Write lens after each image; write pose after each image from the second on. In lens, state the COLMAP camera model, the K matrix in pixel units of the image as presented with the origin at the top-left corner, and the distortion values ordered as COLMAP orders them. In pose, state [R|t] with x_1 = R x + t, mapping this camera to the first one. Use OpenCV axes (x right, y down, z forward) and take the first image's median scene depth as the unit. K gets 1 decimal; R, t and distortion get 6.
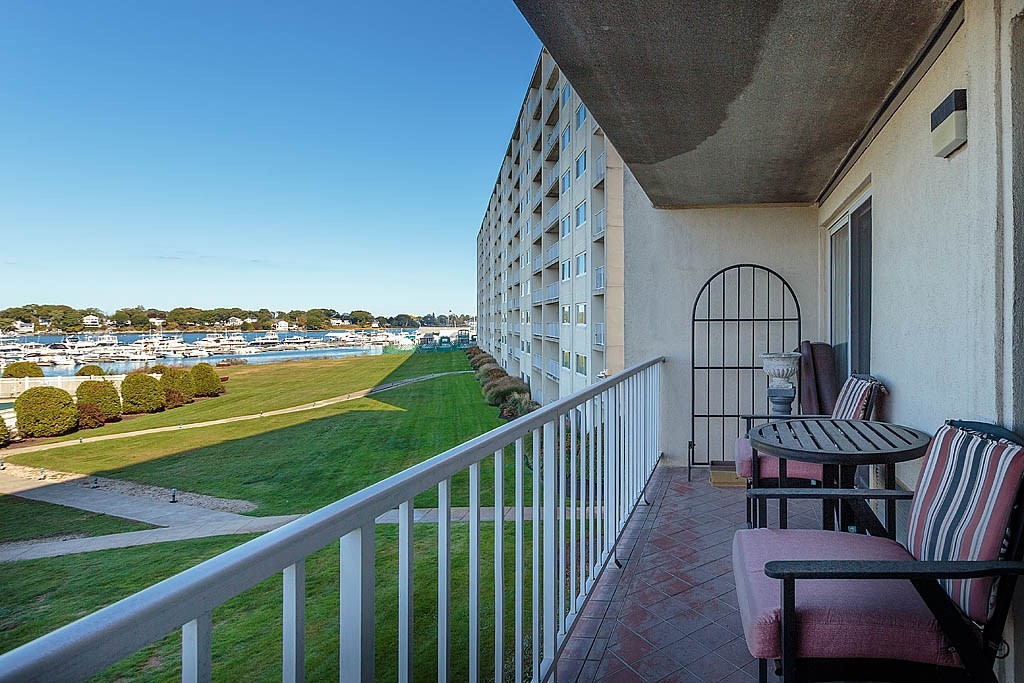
lens RADIAL K [[497.1, 0, 512.0], [0, 497.1, 341.5], [0, 0, 1]] dist [-0.000227, -0.000009]
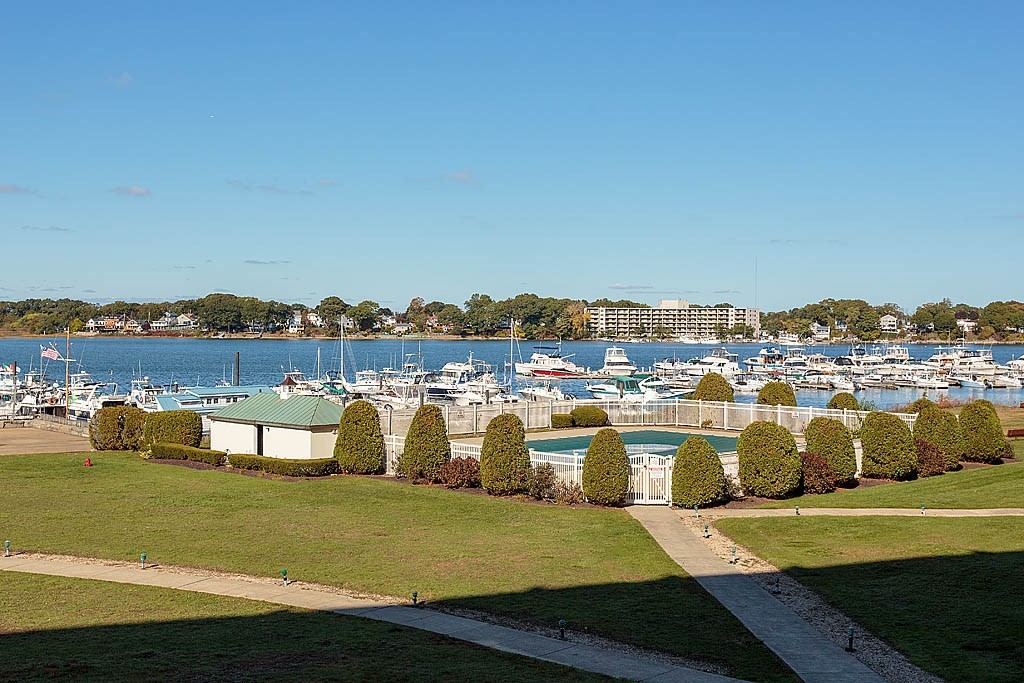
lens RADIAL K [[1111.8, 0, 512.0], [0, 1111.8, 341.5], [0, 0, 1]] dist [0.003618, 0.004372]
pose [[0.690253, 0.019622, -0.723302, -0.118980], [-0.037731, 0.999248, -0.008899, 0.011750], [0.722584, 0.033434, 0.690474, -0.308596]]
